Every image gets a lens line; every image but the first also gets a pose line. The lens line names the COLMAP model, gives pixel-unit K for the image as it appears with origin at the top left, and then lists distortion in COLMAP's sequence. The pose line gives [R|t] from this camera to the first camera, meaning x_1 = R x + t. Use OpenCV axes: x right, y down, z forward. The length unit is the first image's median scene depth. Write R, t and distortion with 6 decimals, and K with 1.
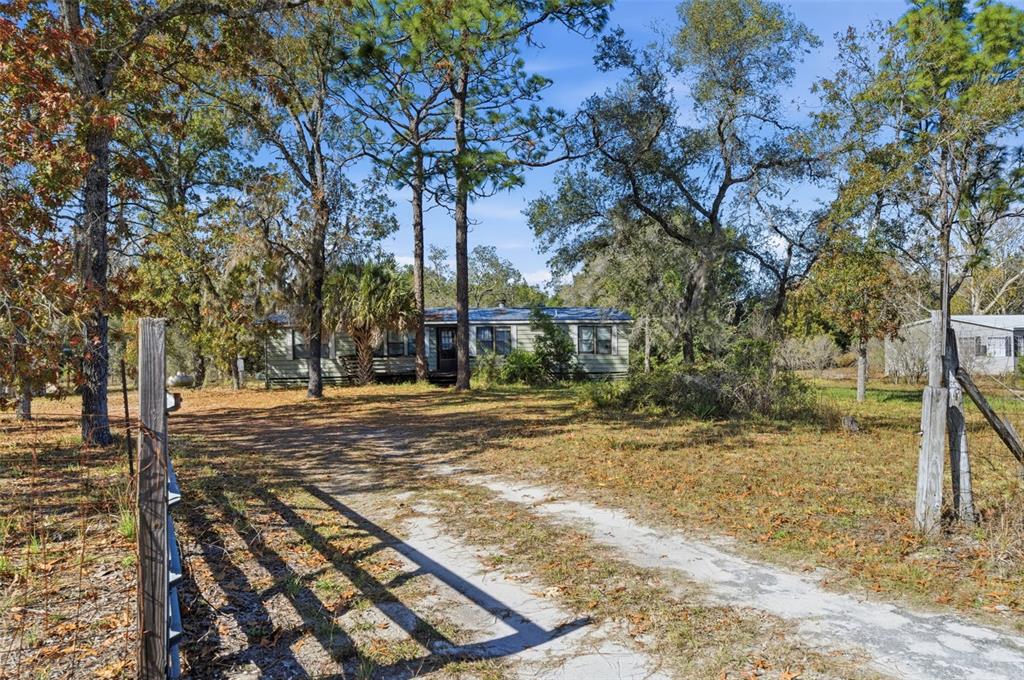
lens RADIAL K [[411.0, 0, 512.0], [0, 411.0, 340.0], [0, 0, 1]] dist [0.000504, 0.000032]
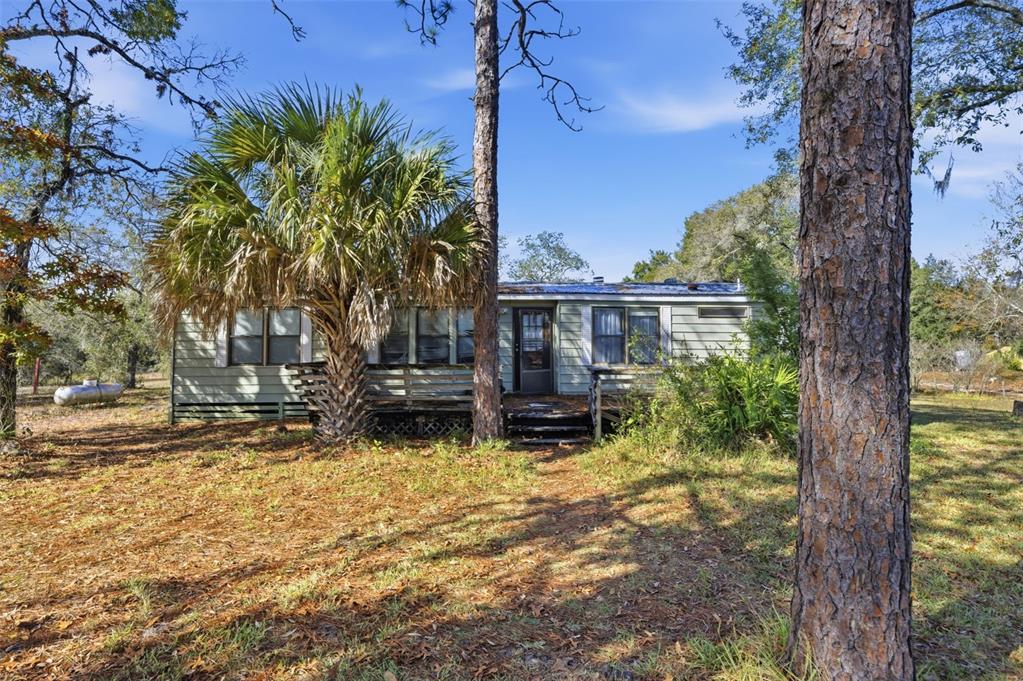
lens RADIAL K [[410.6, 0, 511.5], [0, 410.6, 340.5], [0, 0, 1]] dist [0.000504, 0.000032]
pose [[0.992426, 0.011746, -0.122282, -0.135314], [-0.012900, 0.999879, -0.008654, 0.015668], [0.122165, 0.010166, 0.992458, 0.547824]]
